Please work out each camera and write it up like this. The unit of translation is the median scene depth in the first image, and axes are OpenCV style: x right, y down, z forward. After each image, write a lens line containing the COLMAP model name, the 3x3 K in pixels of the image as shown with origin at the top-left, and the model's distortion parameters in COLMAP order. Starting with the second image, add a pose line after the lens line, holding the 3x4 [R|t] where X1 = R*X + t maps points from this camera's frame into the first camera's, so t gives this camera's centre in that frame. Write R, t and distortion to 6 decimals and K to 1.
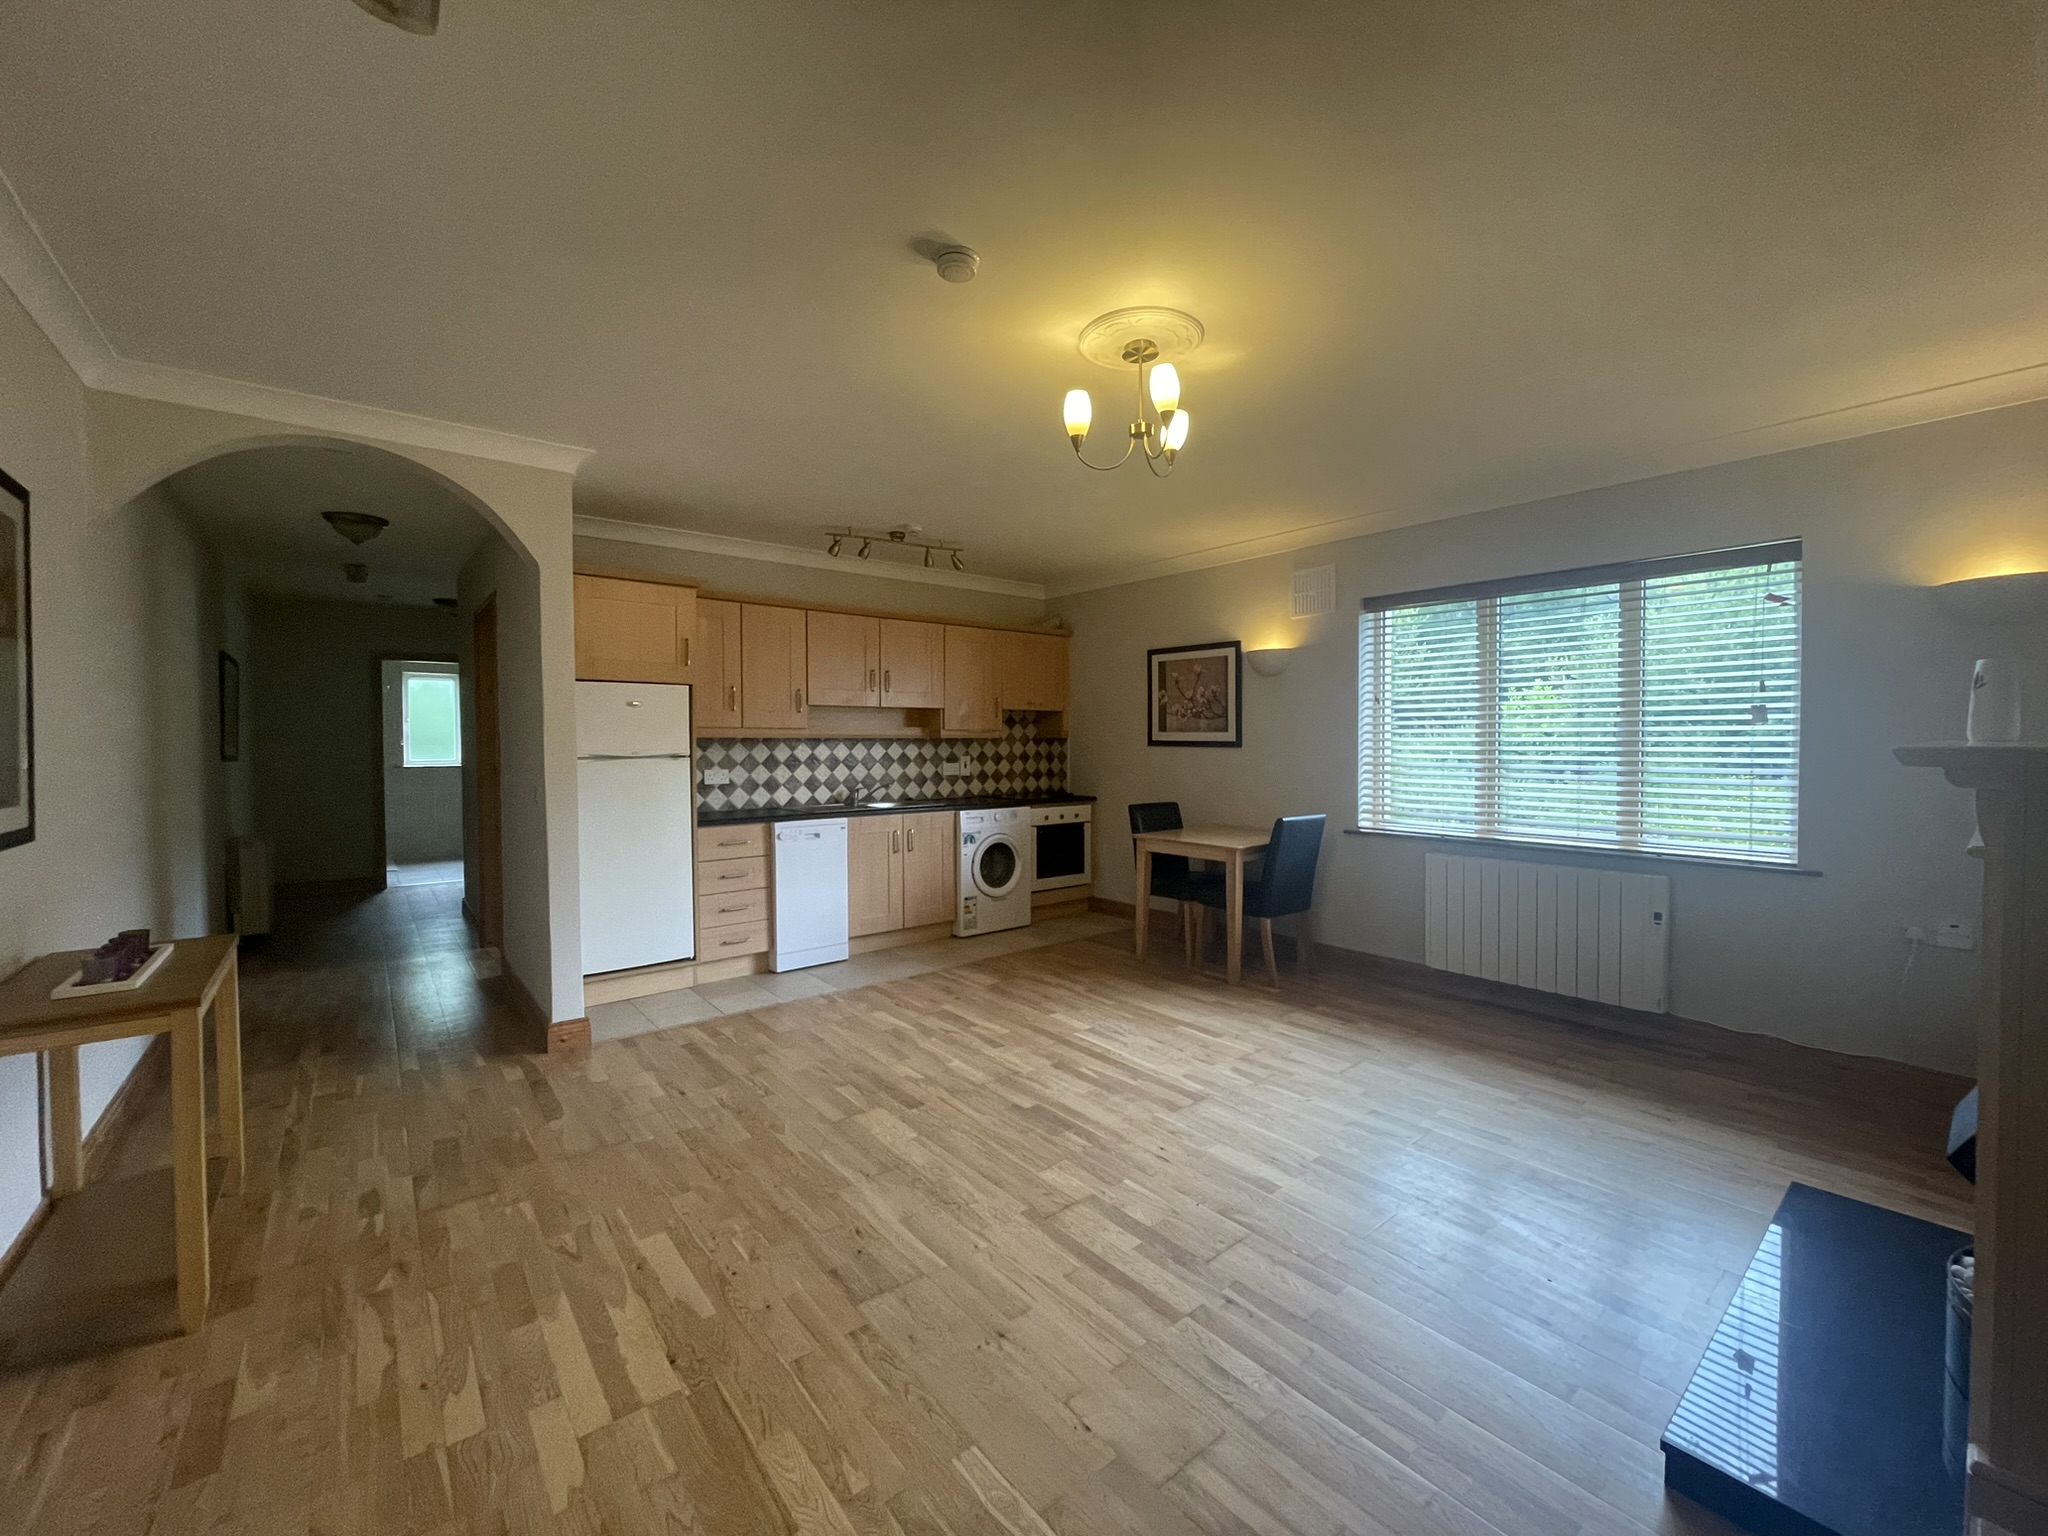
lens RADIAL K [[810.2, 0, 1024.0], [0, 810.2, 766.7], [0, 0, 1]] dist [-0.003163, 0.000123]
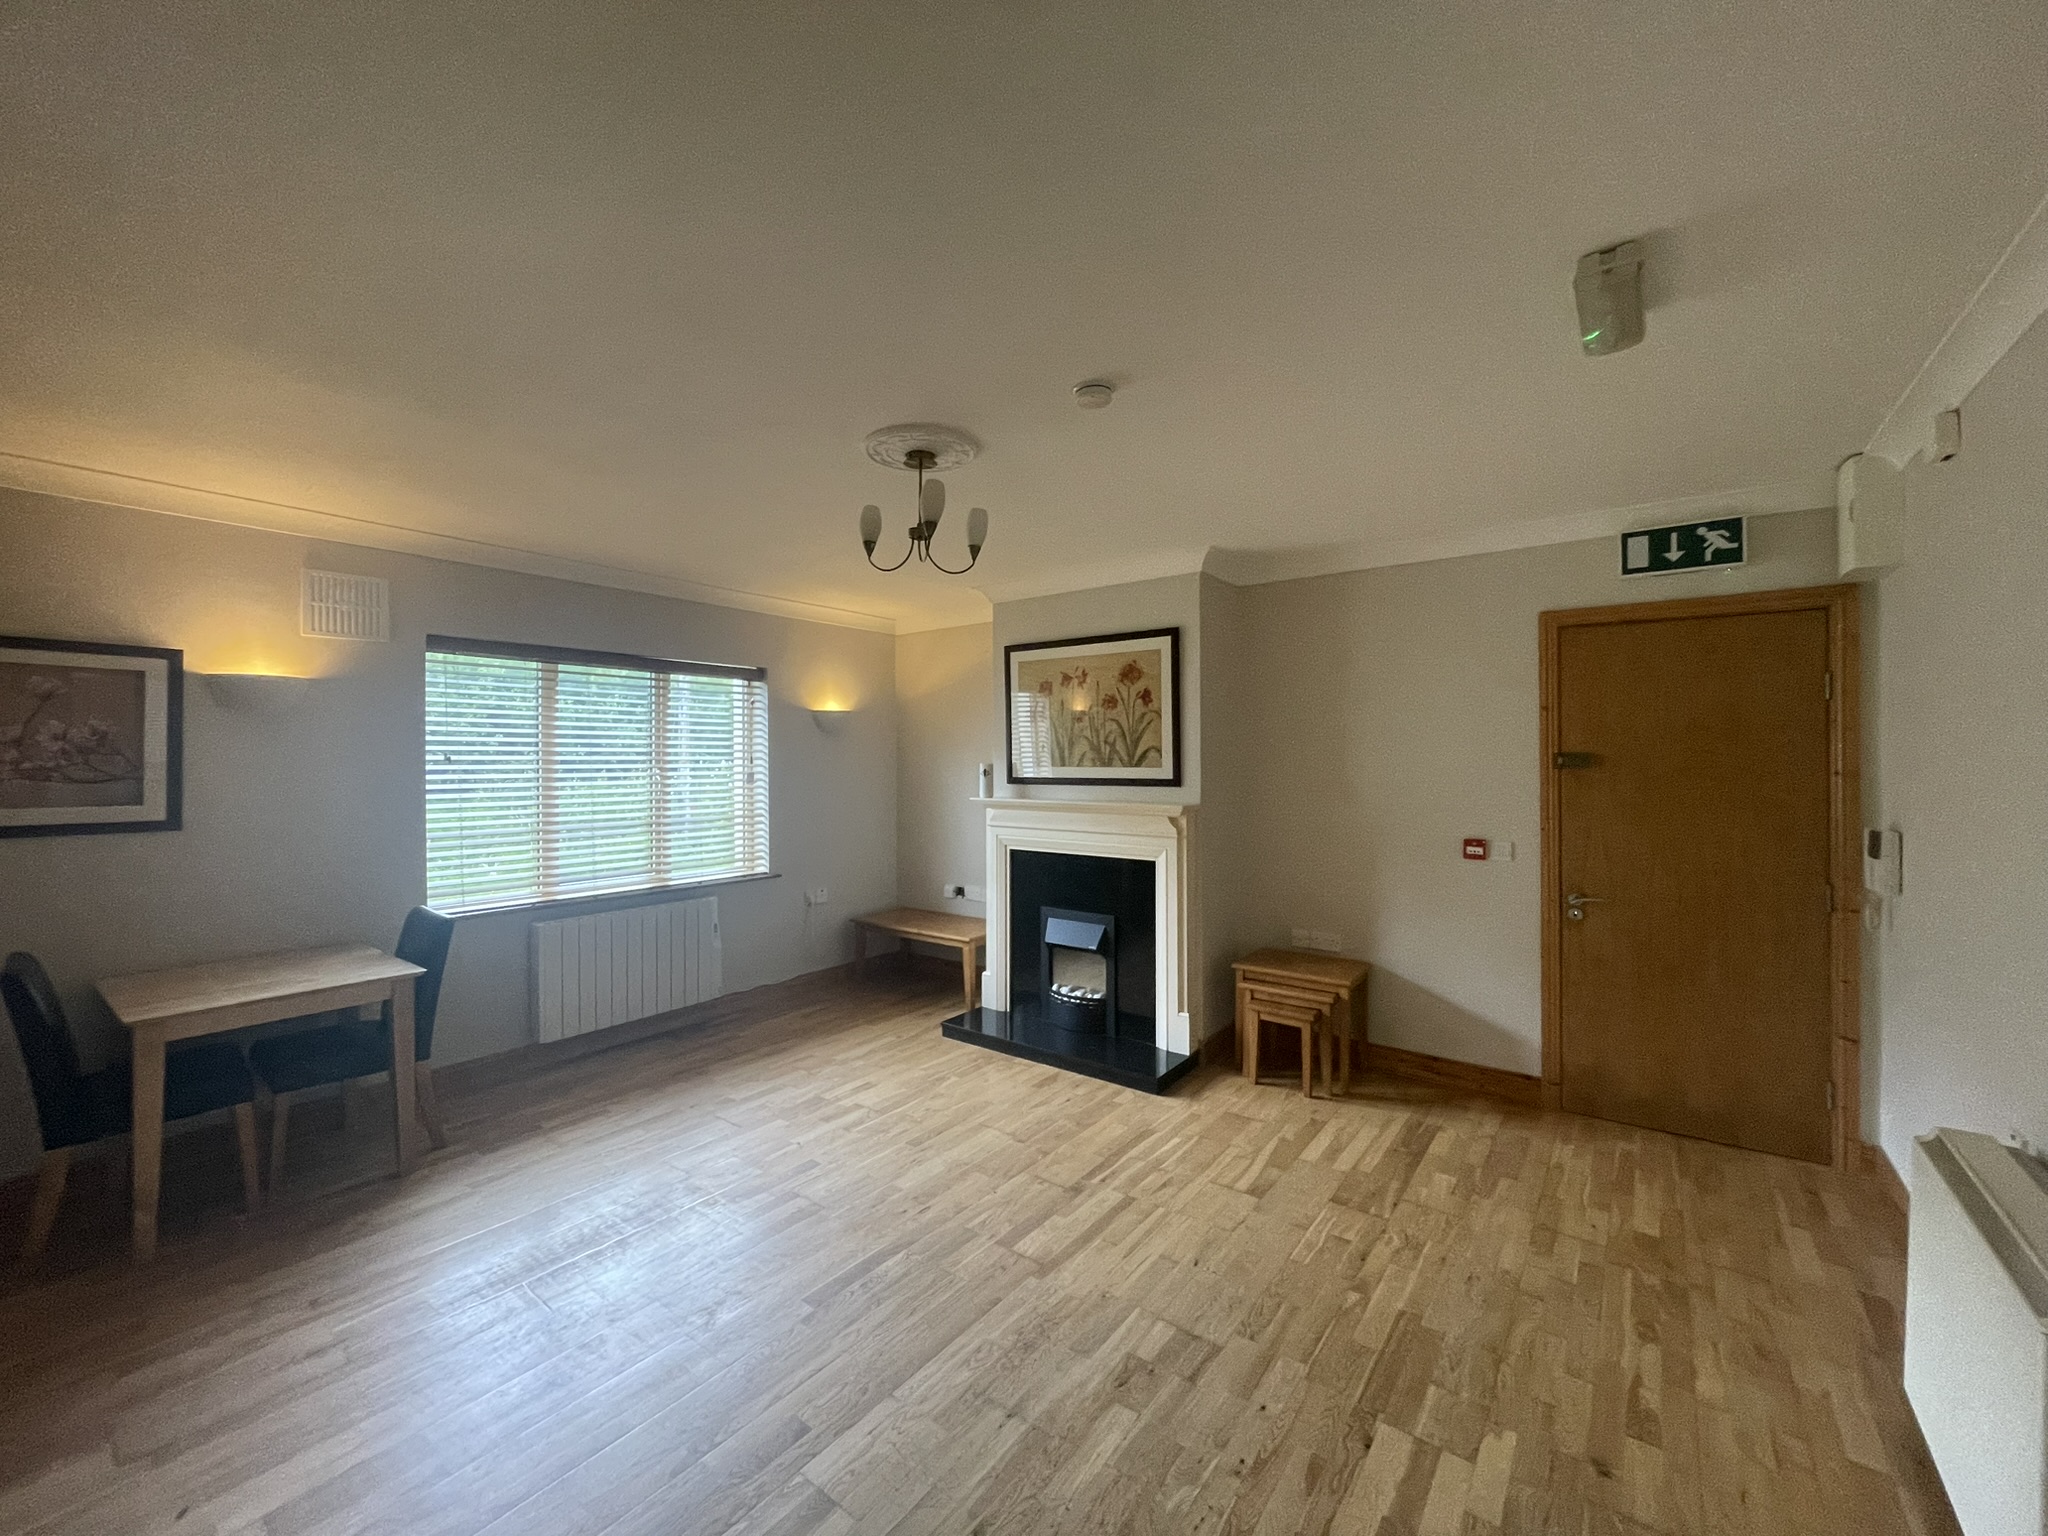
lens RADIAL K [[810.2, 0, 1008.5], [0, 810.2, 774.6], [0, 0, 1]] dist [-0.003163, 0.000123]
pose [[-0.211674, -0.013798, 0.977243, -0.627860], [0.033526, 0.999209, 0.021370, -0.081362], [-0.976765, 0.037286, -0.211045, 0.764301]]
